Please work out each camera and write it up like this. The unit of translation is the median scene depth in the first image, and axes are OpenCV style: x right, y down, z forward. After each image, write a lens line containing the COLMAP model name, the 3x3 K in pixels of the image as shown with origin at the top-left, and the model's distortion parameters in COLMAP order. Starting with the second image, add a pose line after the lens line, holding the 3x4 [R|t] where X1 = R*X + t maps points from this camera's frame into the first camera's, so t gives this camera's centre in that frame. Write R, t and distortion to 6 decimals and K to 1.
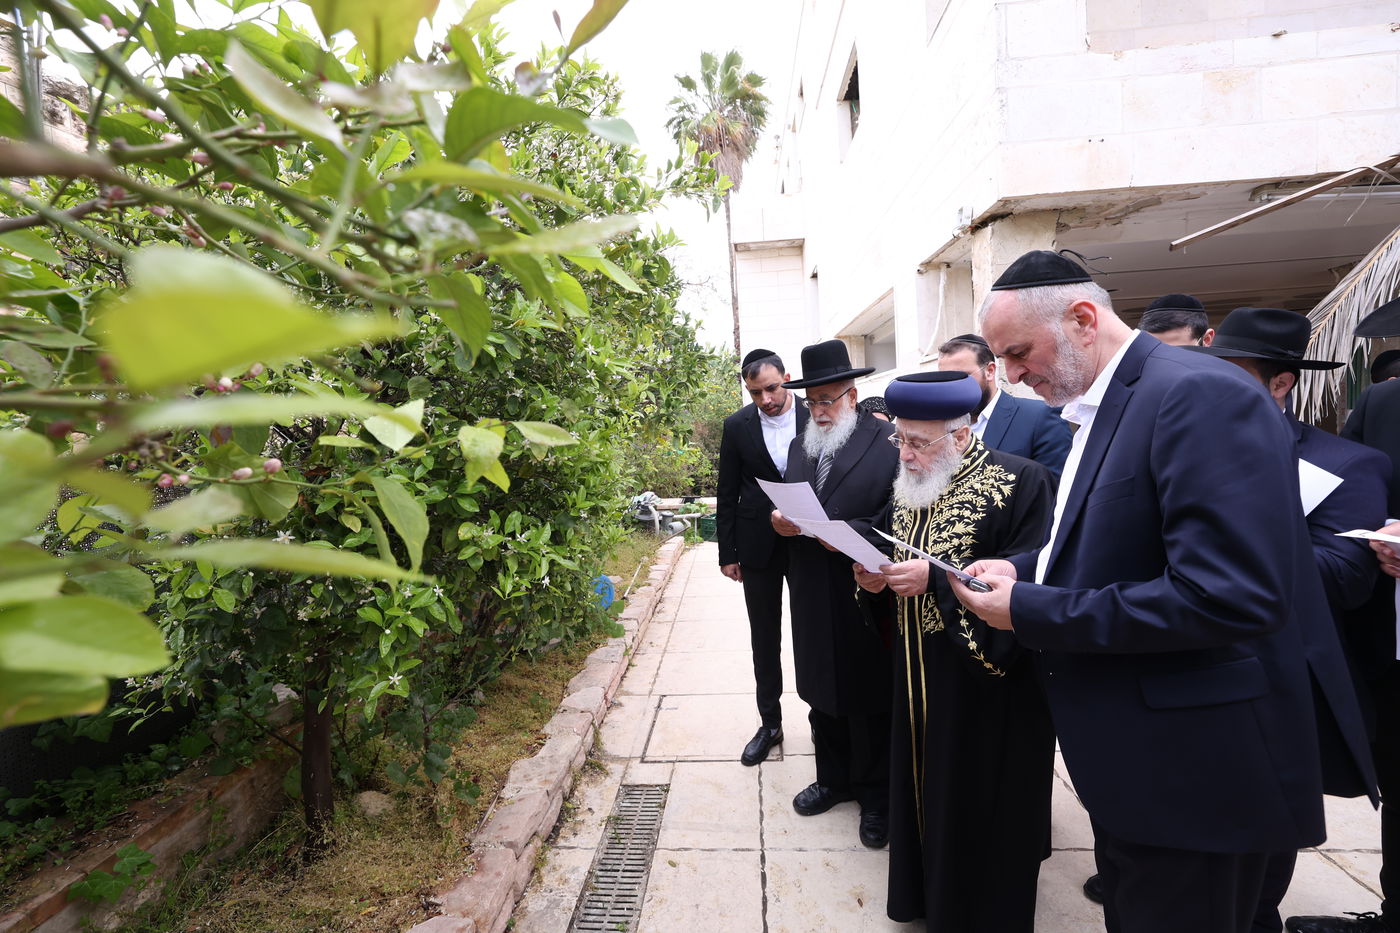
lens RADIAL K [[637.6, 0, 692.8], [0, 637.6, 458.9], [0, 0, 1]] dist [-0.017443, 0.012548]
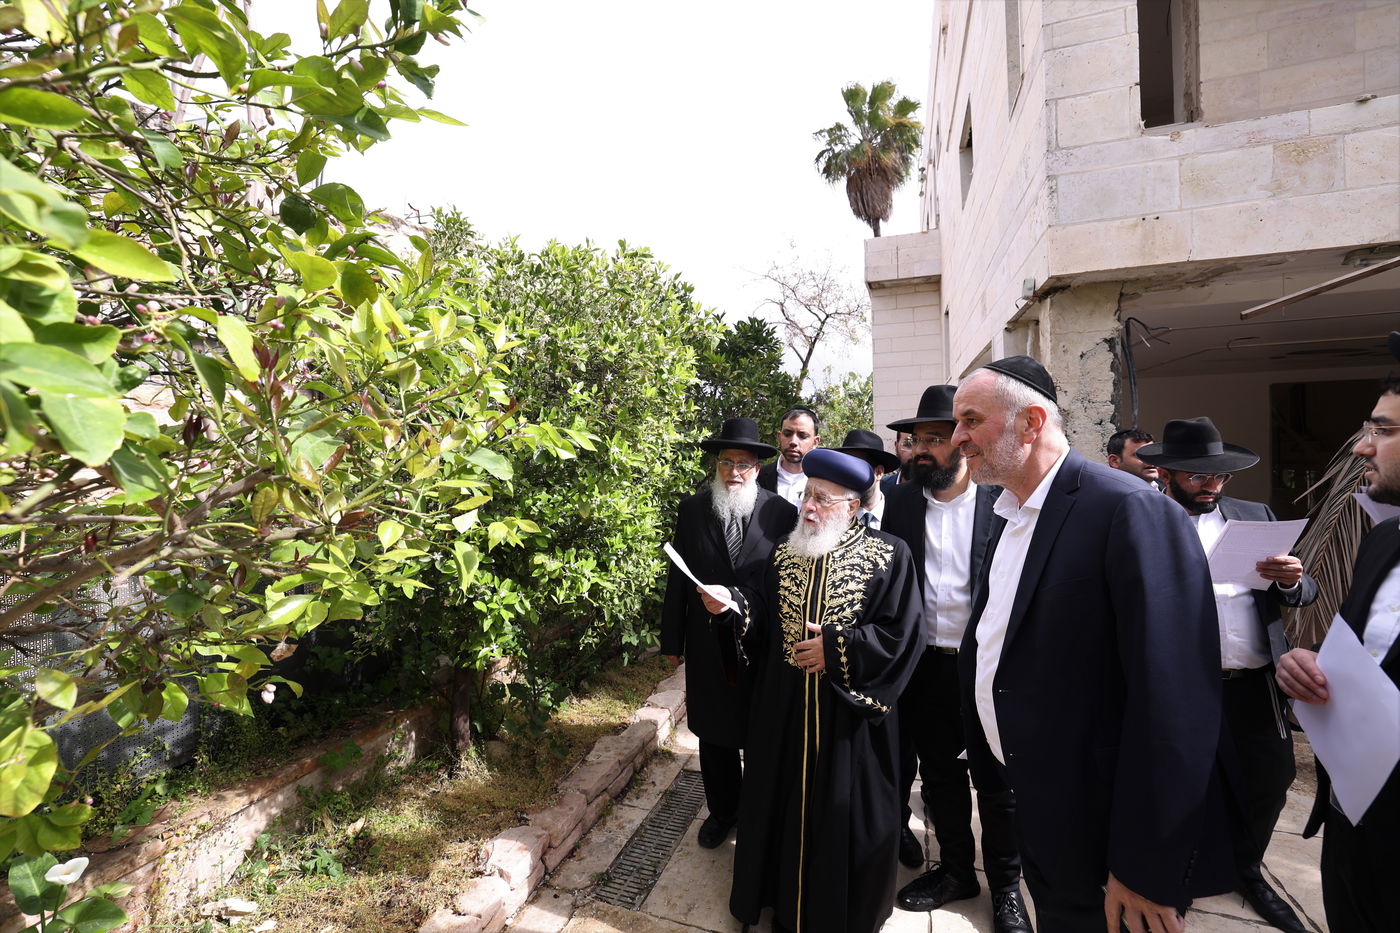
lens RADIAL K [[645.0, 0, 679.1], [0, 645.0, 464.0], [0, 0, 1]] dist [0.018387, -0.000260]
pose [[0.964552, 0.030920, -0.262077, 0.184387], [-0.038103, 0.999023, -0.022368, -0.047077], [0.261129, 0.031561, 0.964788, -0.221668]]
